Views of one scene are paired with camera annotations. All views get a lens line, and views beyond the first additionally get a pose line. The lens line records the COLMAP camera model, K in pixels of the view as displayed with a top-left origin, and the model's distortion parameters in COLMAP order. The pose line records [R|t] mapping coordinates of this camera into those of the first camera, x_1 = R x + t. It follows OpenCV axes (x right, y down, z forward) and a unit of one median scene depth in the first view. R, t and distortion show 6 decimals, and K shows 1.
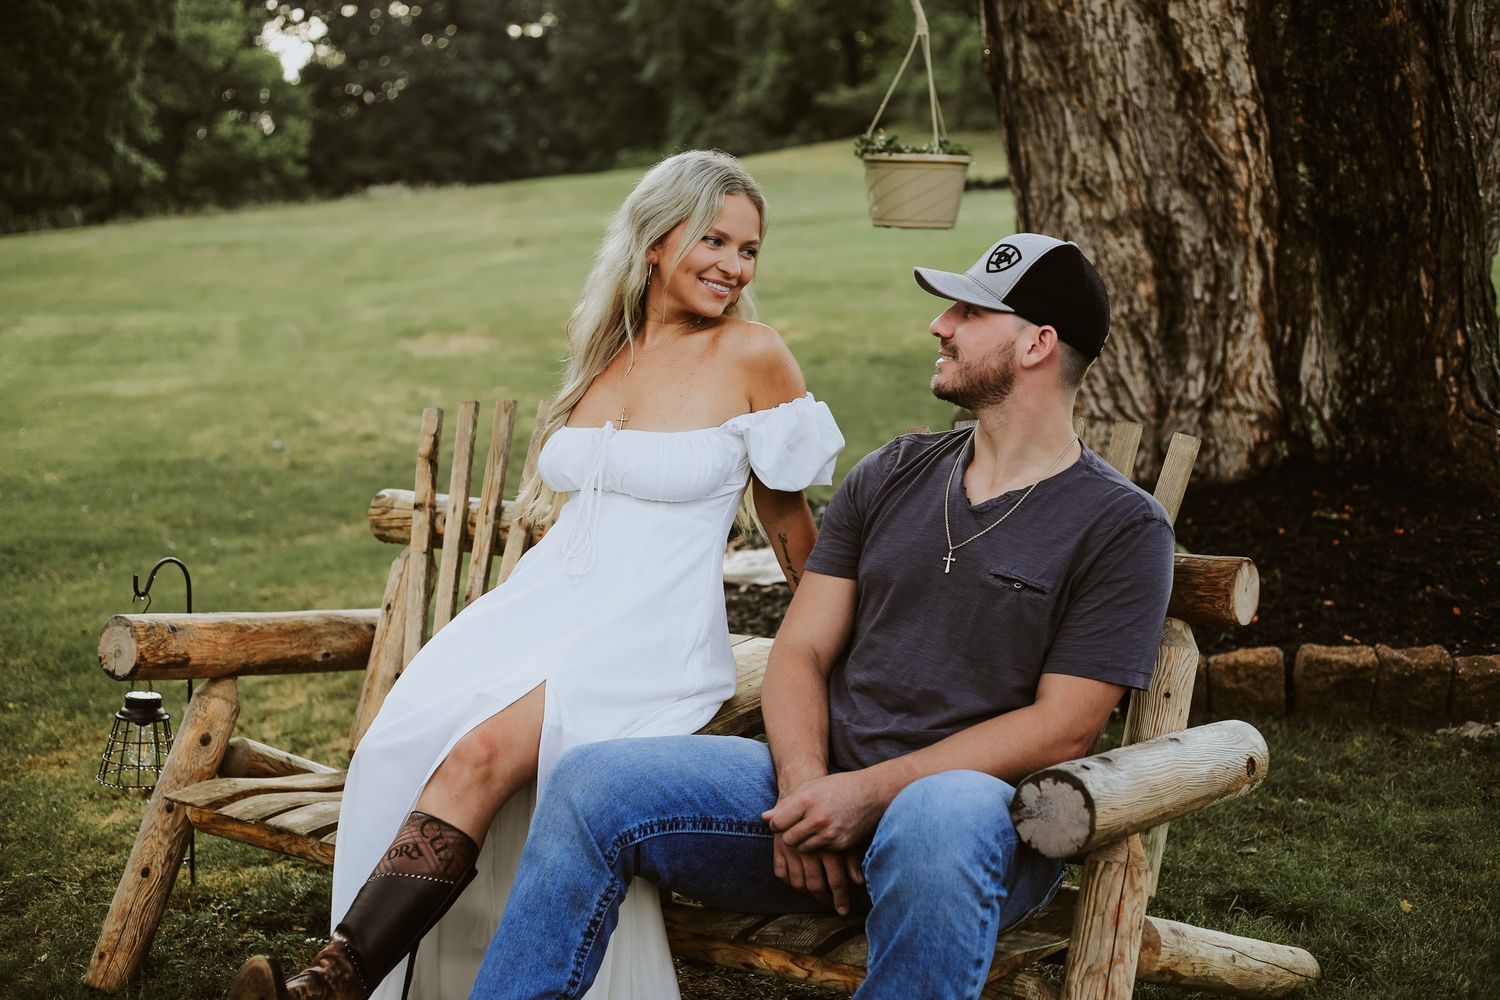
lens RADIAL K [[2143.0, 0, 748.2], [0, 2143.0, 502.9], [0, 0, 1]] dist [-0.008439, 0.000000]
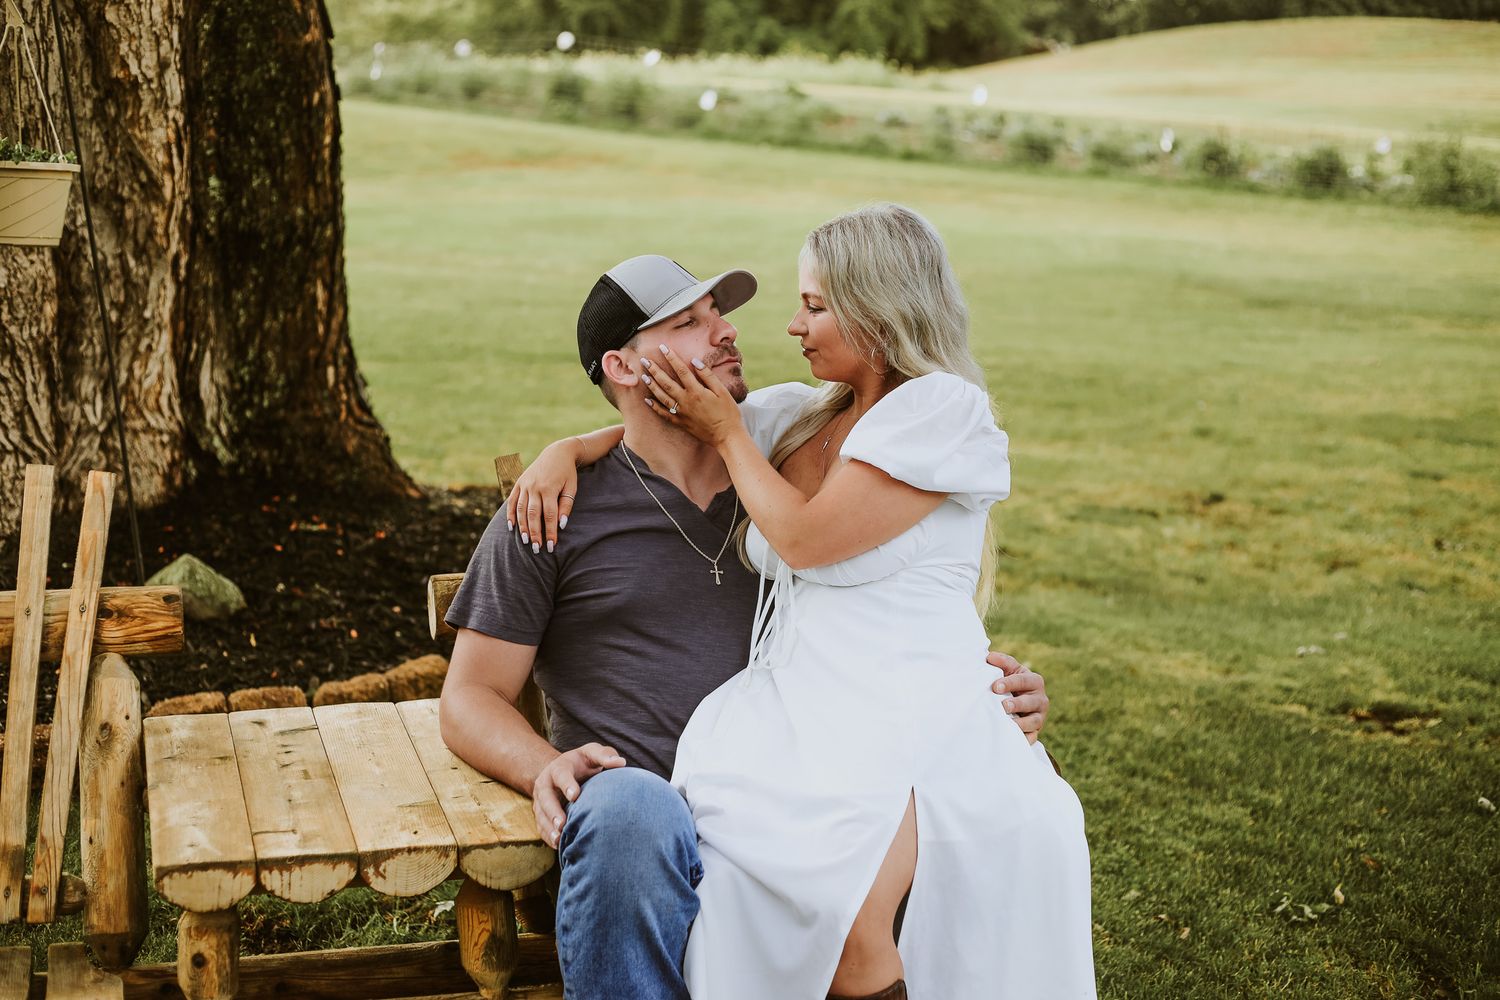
lens RADIAL K [[2143.0, 0, 748.4], [0, 2143.0, 495.8], [0, 0, 1]] dist [-0.008439, 0.000000]
pose [[0.699423, -0.092073, 0.708752, -0.274054], [0.098099, 0.994649, 0.032406, -0.019873], [-0.707943, 0.046862, 0.704713, 0.134869]]
